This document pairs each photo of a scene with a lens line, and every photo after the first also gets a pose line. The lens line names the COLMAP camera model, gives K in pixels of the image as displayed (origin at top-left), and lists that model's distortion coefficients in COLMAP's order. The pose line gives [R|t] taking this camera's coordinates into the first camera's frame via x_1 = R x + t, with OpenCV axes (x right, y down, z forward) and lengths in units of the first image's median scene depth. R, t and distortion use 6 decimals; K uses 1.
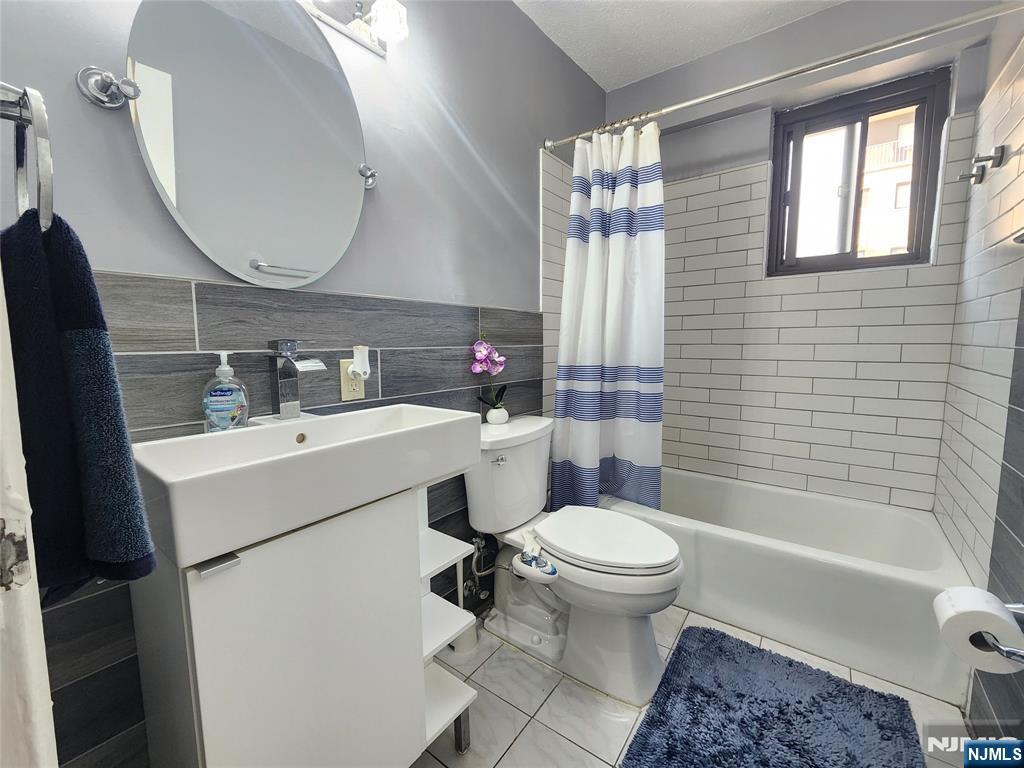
lens RADIAL K [[424.4, 0, 511.3], [0, 424.4, 383.6], [0, 0, 1]] dist [0.002119, -0.000579]
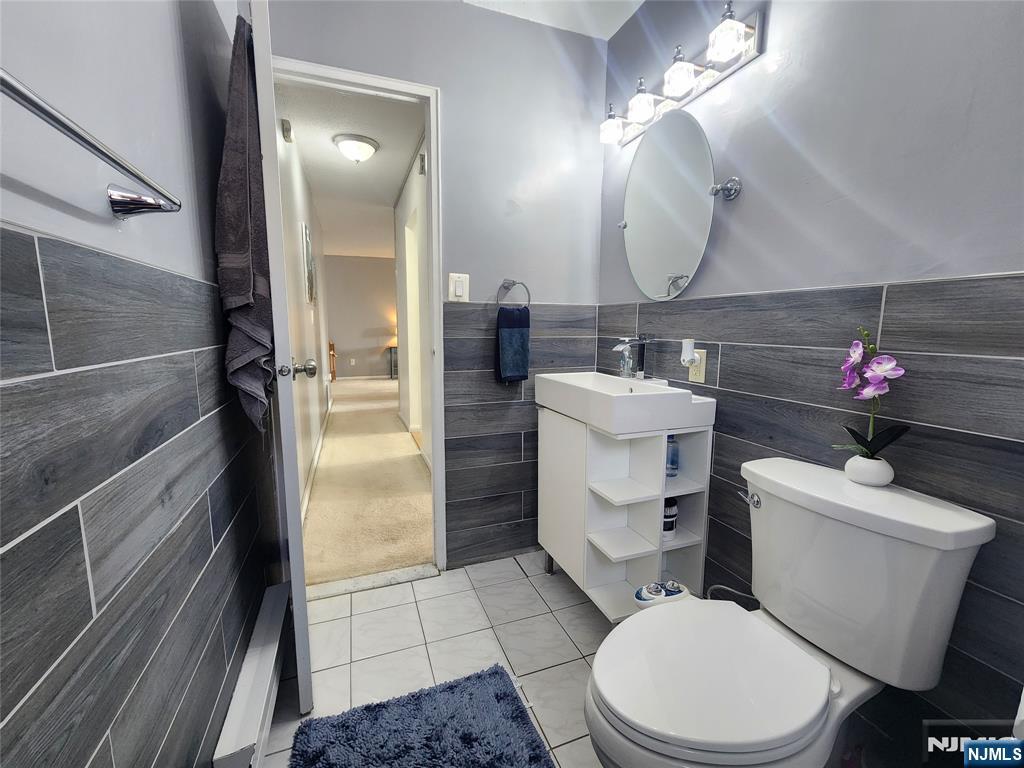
lens RADIAL K [[424.4, 0, 510.7], [0, 424.4, 385.4], [0, 0, 1]] dist [0.002119, -0.000579]
pose [[-0.529076, 0.118671, -0.840235, 1.024013], [-0.091690, 0.976381, 0.195635, -0.155451], [0.843606, 0.180547, -0.505699, 1.236518]]
